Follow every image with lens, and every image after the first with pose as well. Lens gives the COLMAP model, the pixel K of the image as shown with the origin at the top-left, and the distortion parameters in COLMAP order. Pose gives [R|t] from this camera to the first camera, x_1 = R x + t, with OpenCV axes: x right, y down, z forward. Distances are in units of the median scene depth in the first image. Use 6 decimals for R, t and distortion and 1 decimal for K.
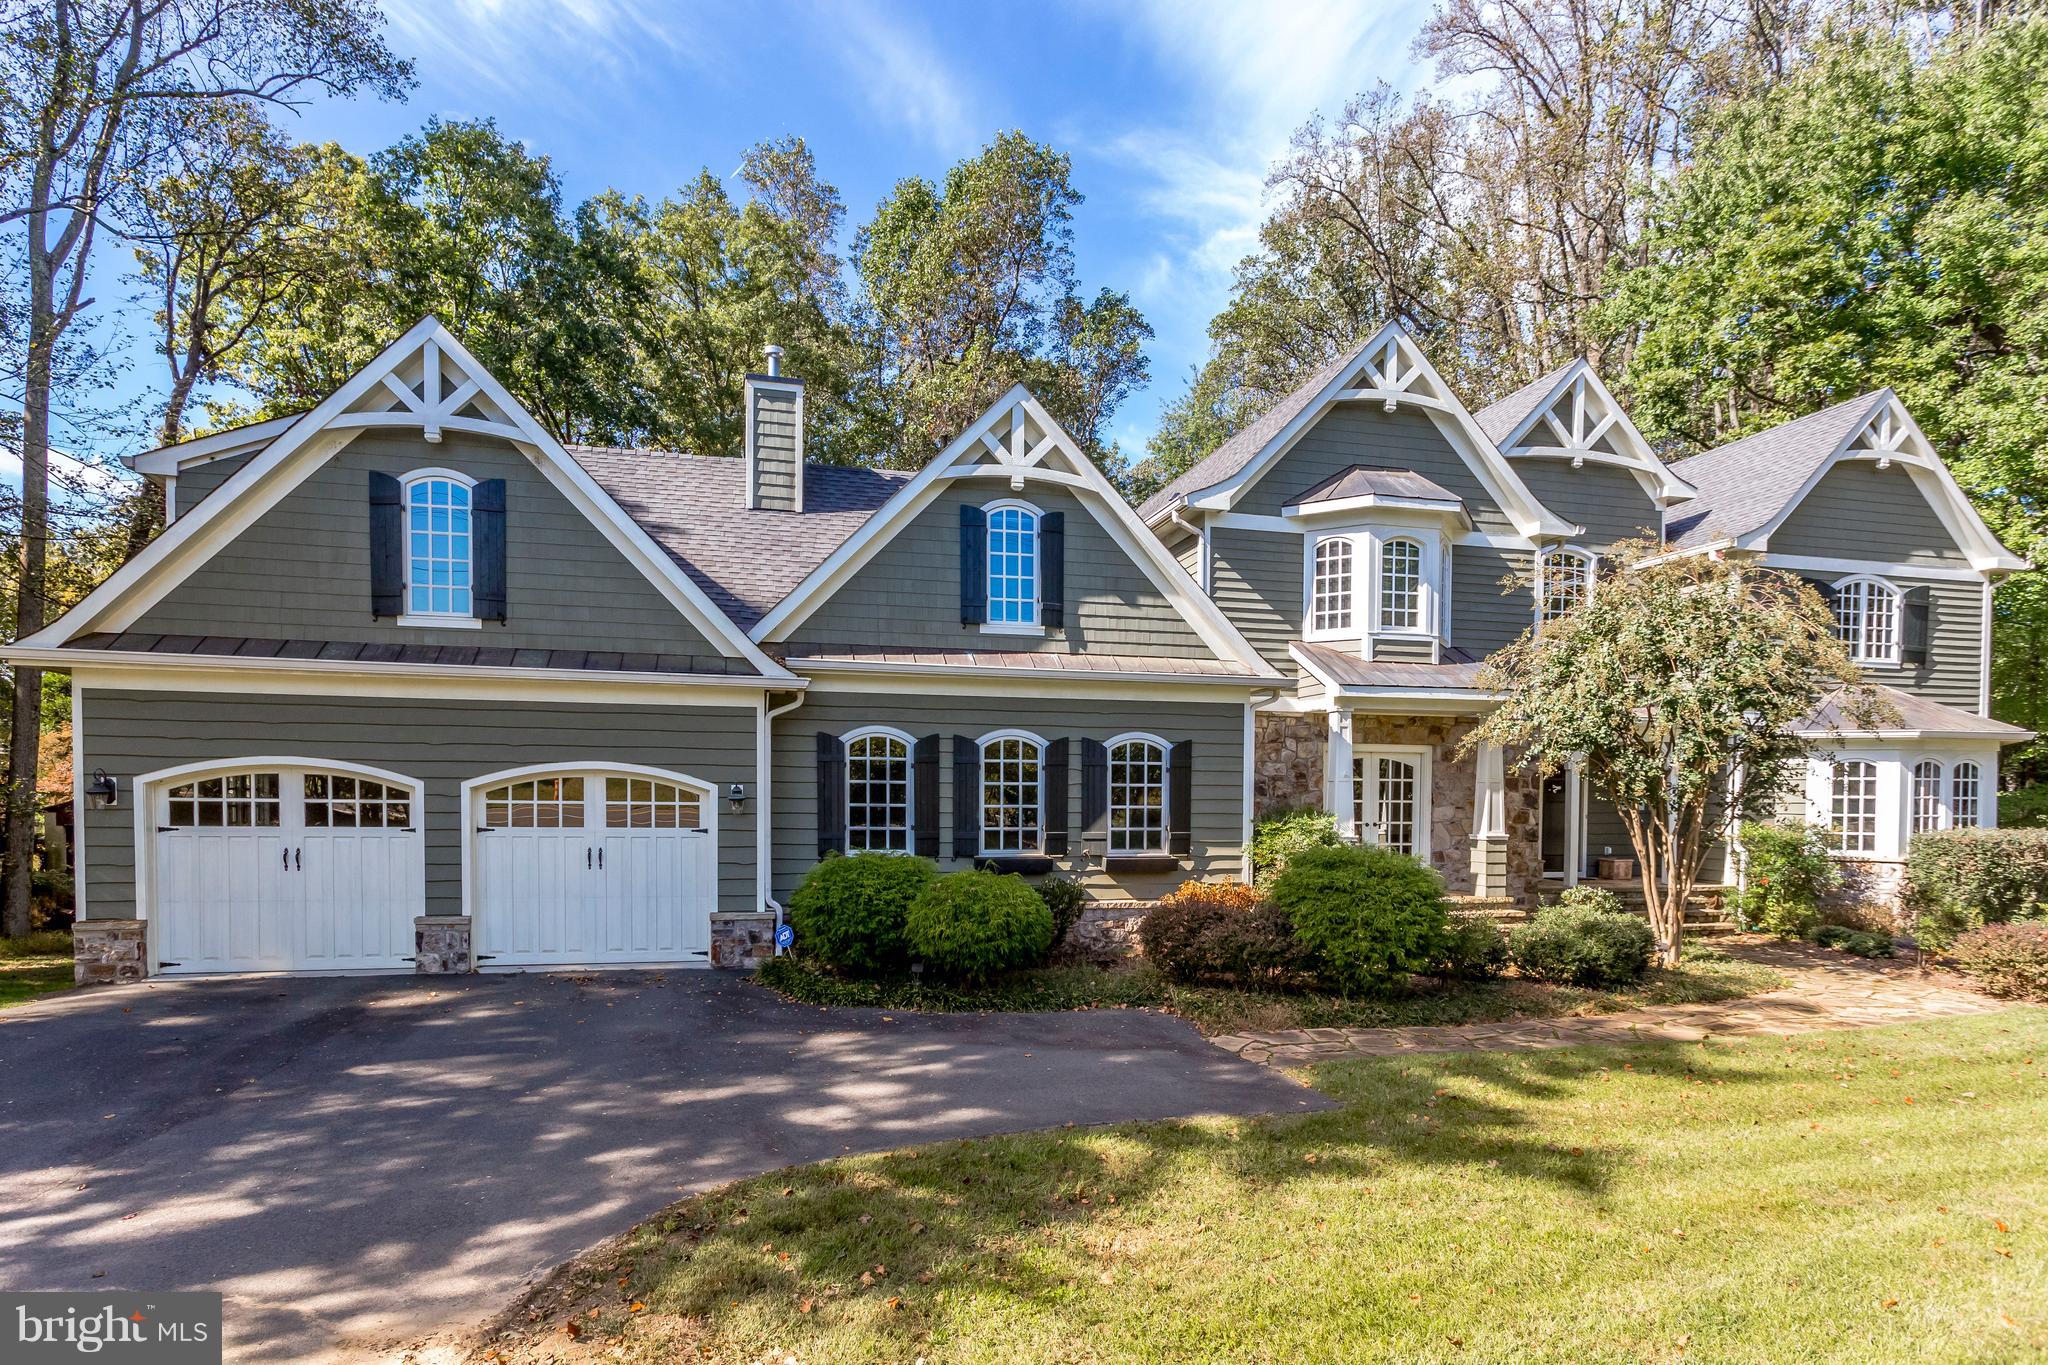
lens RADIAL K [[1100.5, 0, 1026.8], [0, 1100.5, 731.9], [0, 0, 1]] dist [-0.005282, 0.003195]
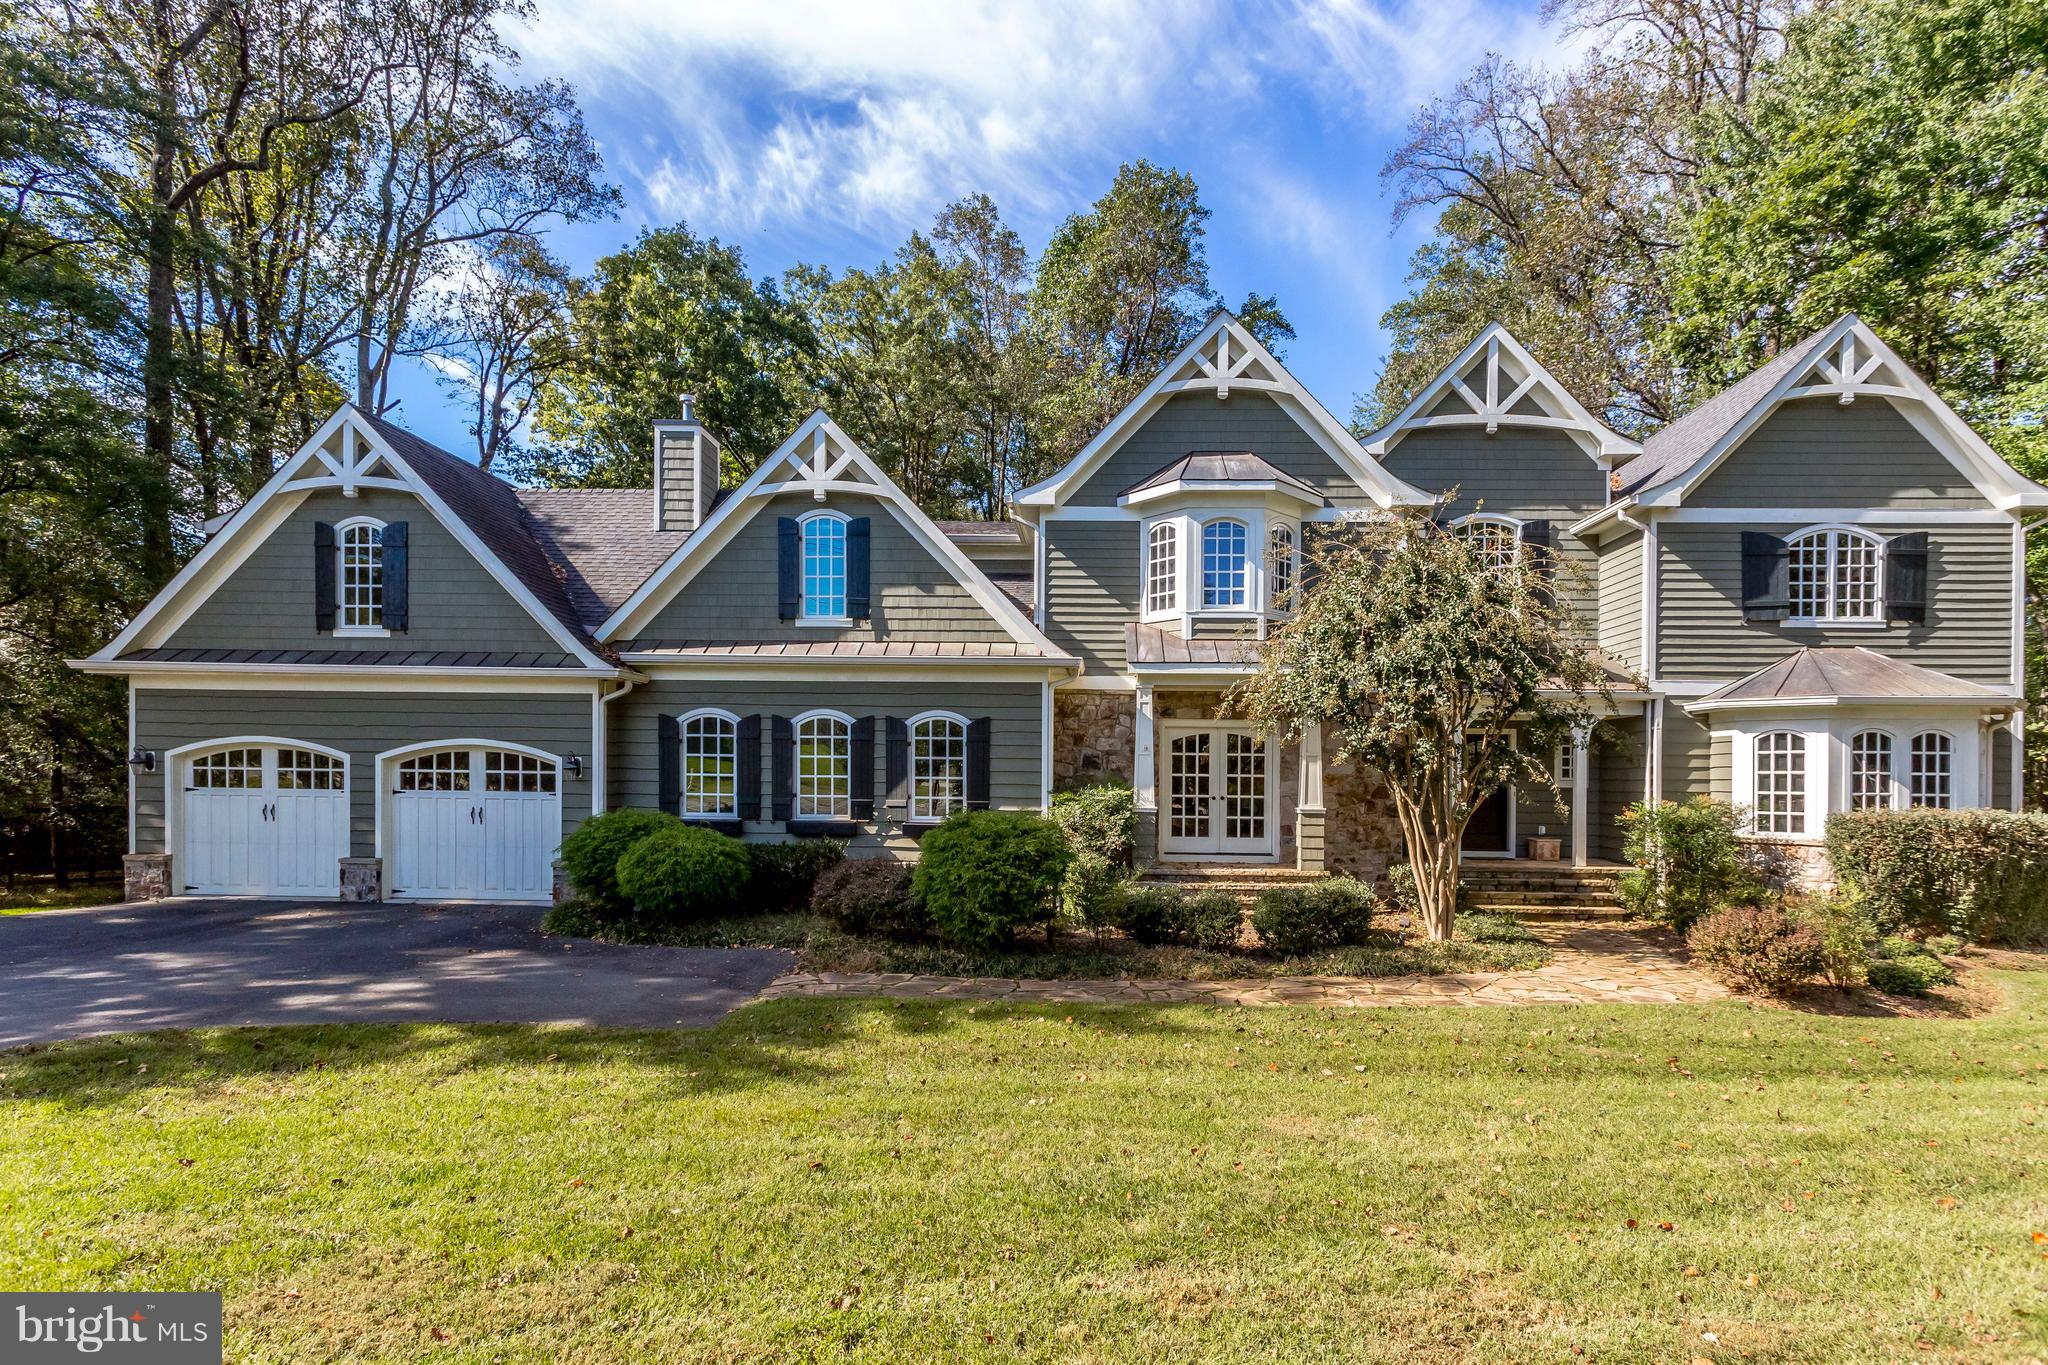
lens RADIAL K [[1039.1, 0, 1025.1], [0, 1039.1, 690.3], [0, 0, 1]] dist [0.001046, 0.003003]
pose [[0.962182, -0.020542, -0.271632, 0.460333], [0.011607, 0.999339, -0.034459, 0.016897], [0.272160, 0.030003, 0.961784, 0.017601]]
